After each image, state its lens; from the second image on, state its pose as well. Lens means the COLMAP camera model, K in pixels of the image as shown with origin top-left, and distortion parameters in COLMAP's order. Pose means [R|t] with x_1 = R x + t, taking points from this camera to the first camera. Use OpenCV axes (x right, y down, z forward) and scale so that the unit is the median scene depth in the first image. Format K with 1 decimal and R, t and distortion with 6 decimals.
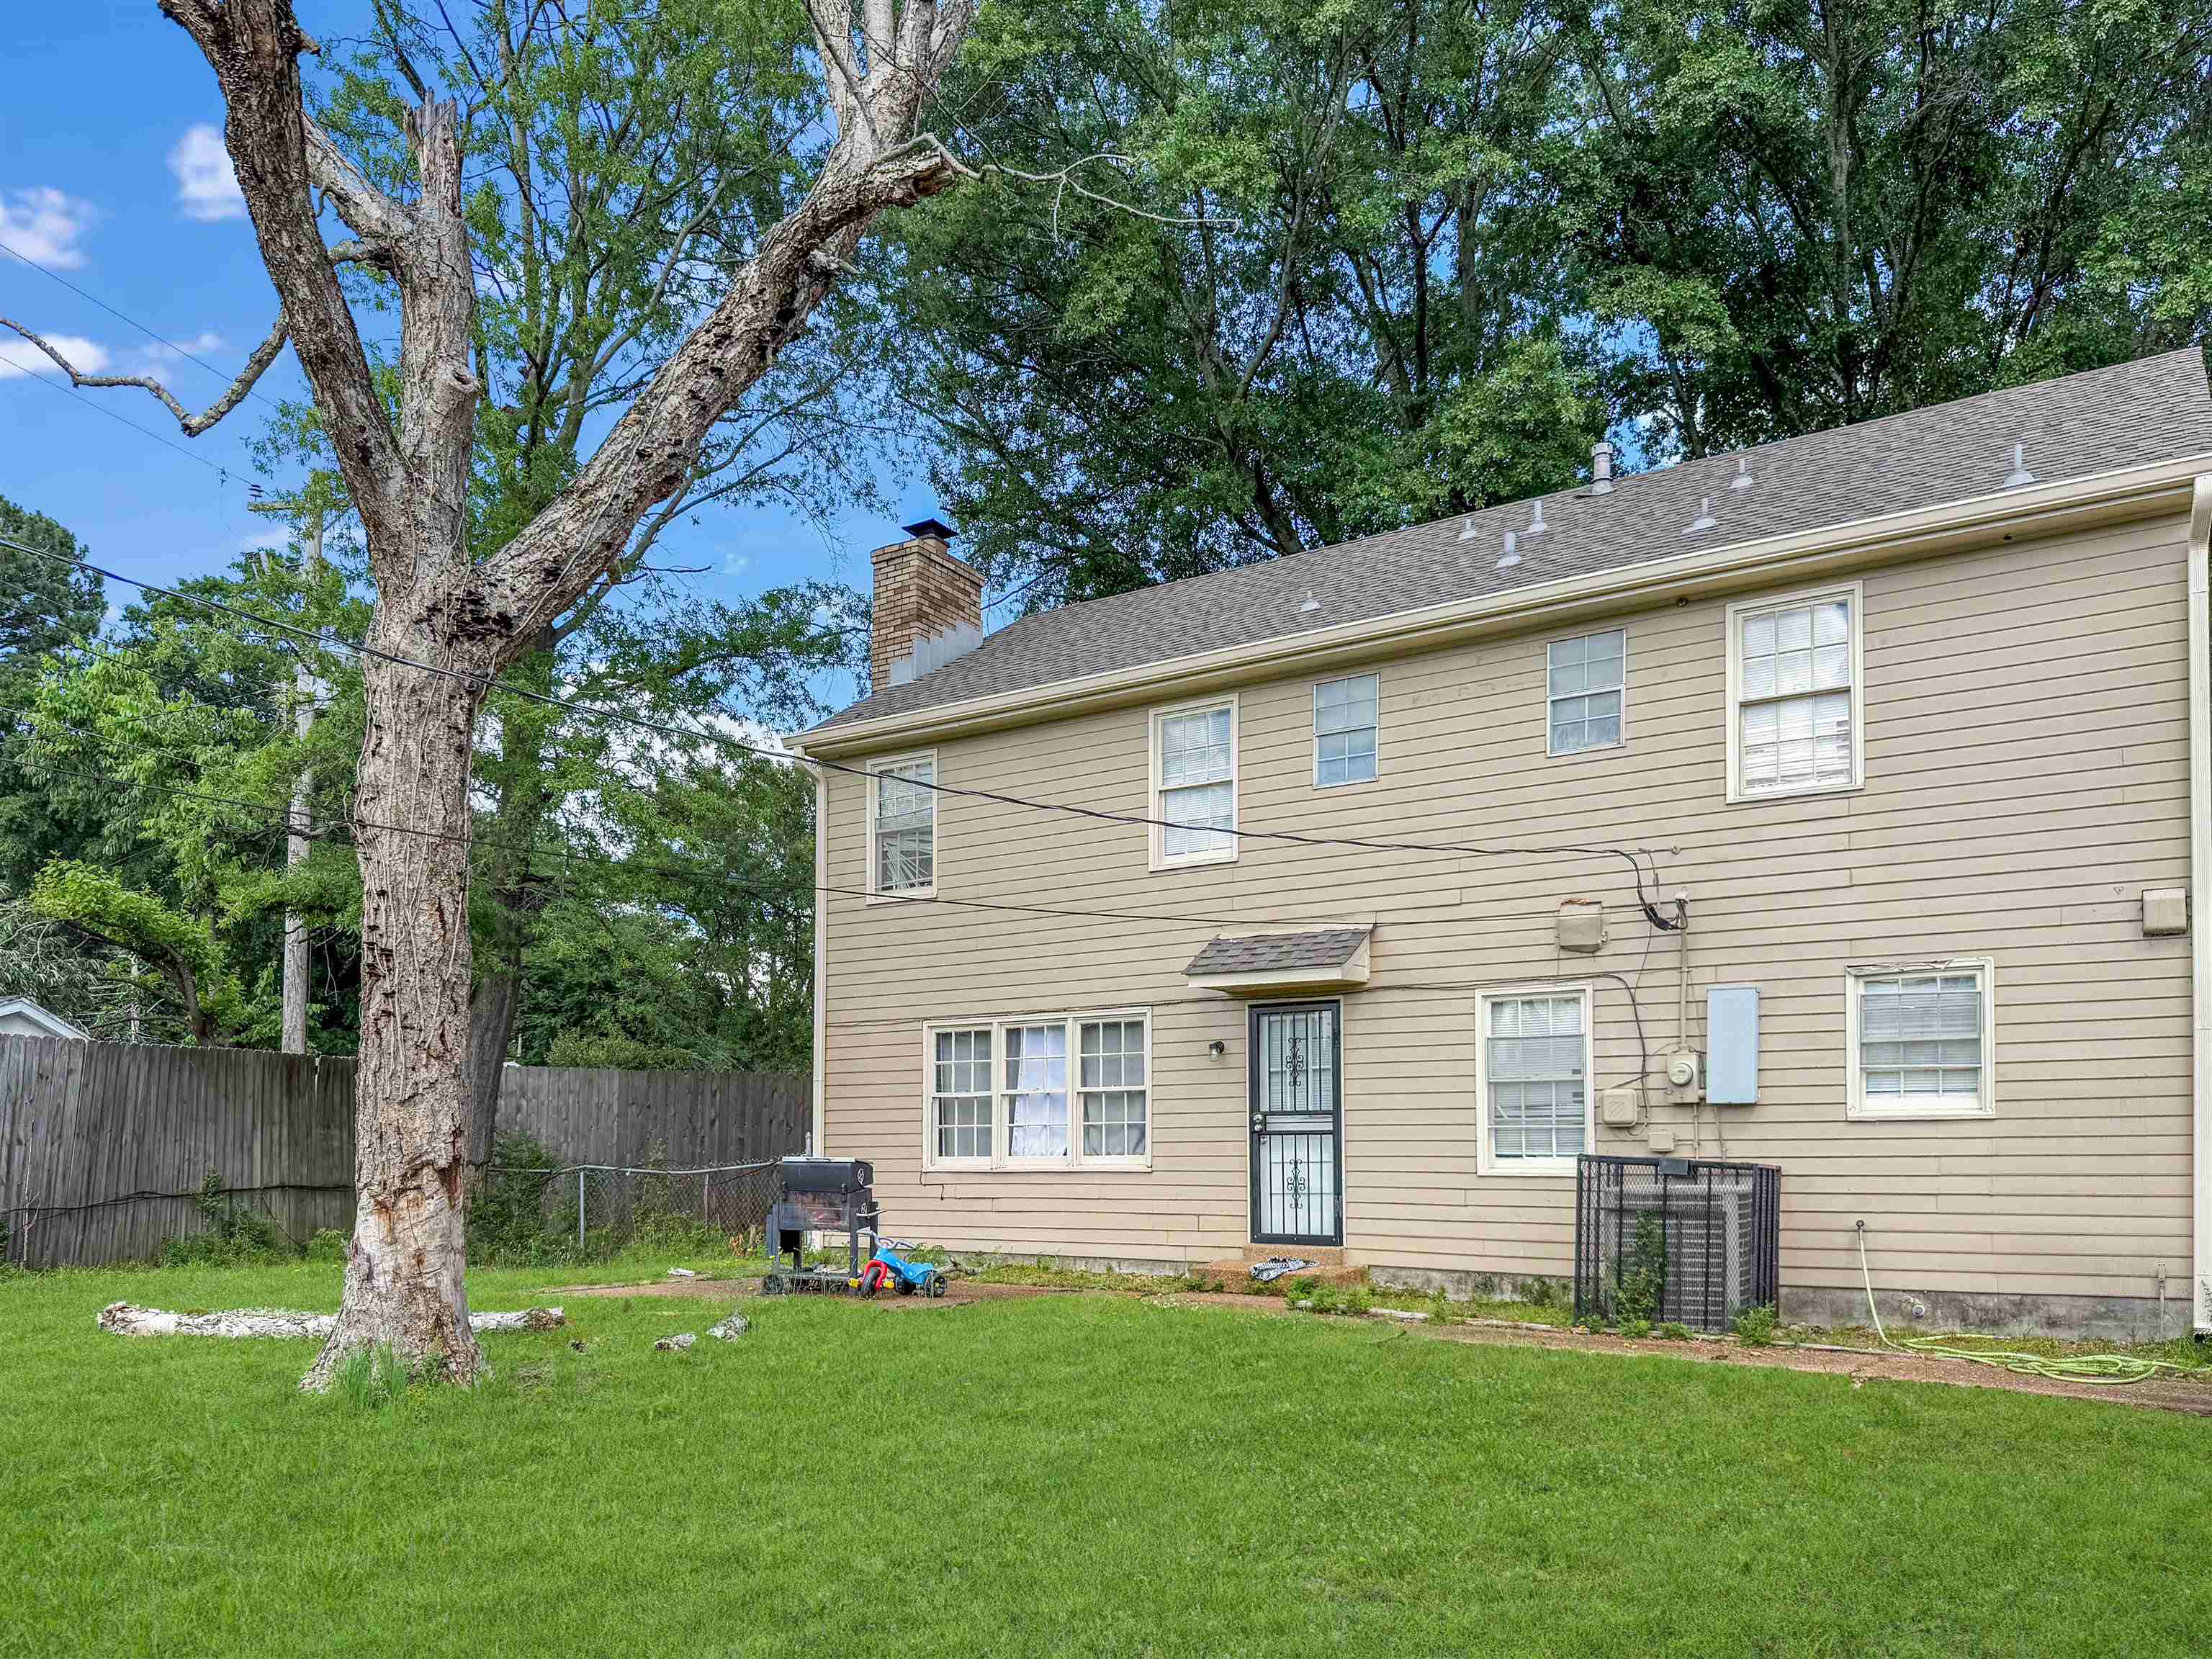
lens RADIAL K [[1606.4, 0, 1106.0], [0, 1606.4, 829.5], [0, 0, 1]] dist [0.148543, -0.238849]
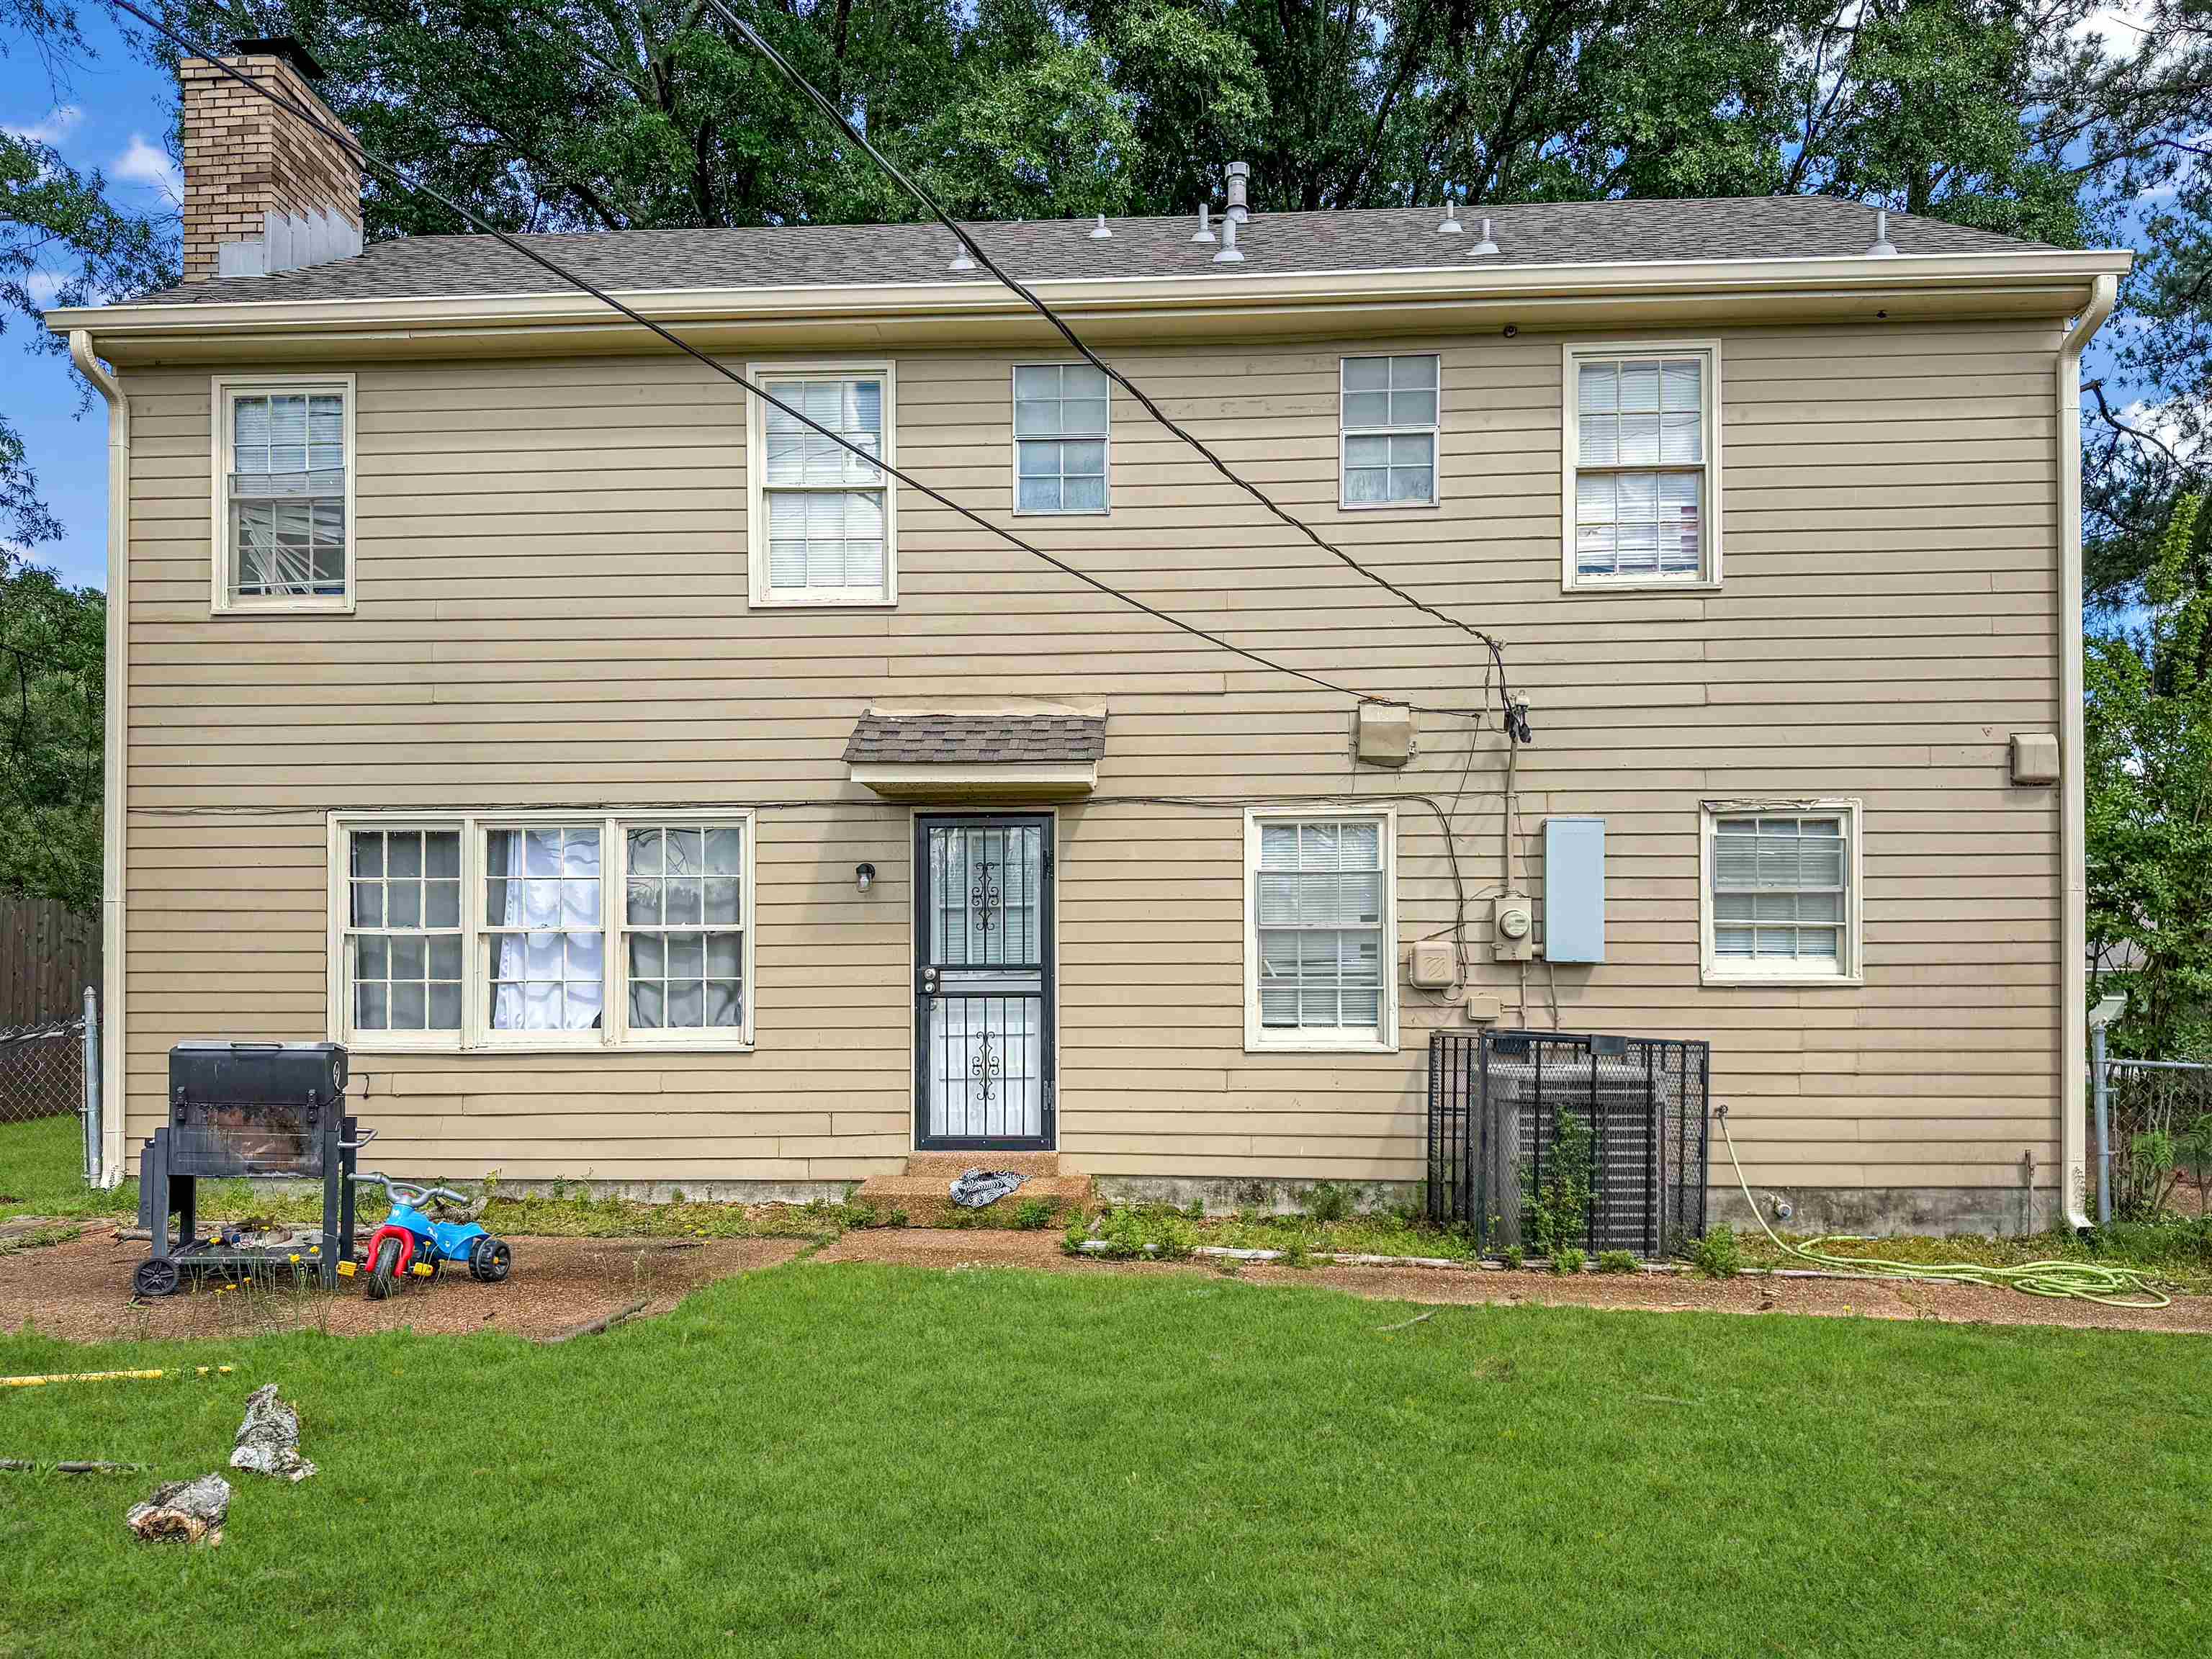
lens RADIAL K [[1606.4, 0, 1106.0], [0, 1606.4, 829.5], [0, 0, 1]] dist [0.148543, -0.238849]
pose [[0.873618, 0.053951, 0.483613, -0.189742], [-0.099602, 0.992619, 0.069190, 0.064687], [-0.476310, -0.108614, 0.872543, 0.385330]]
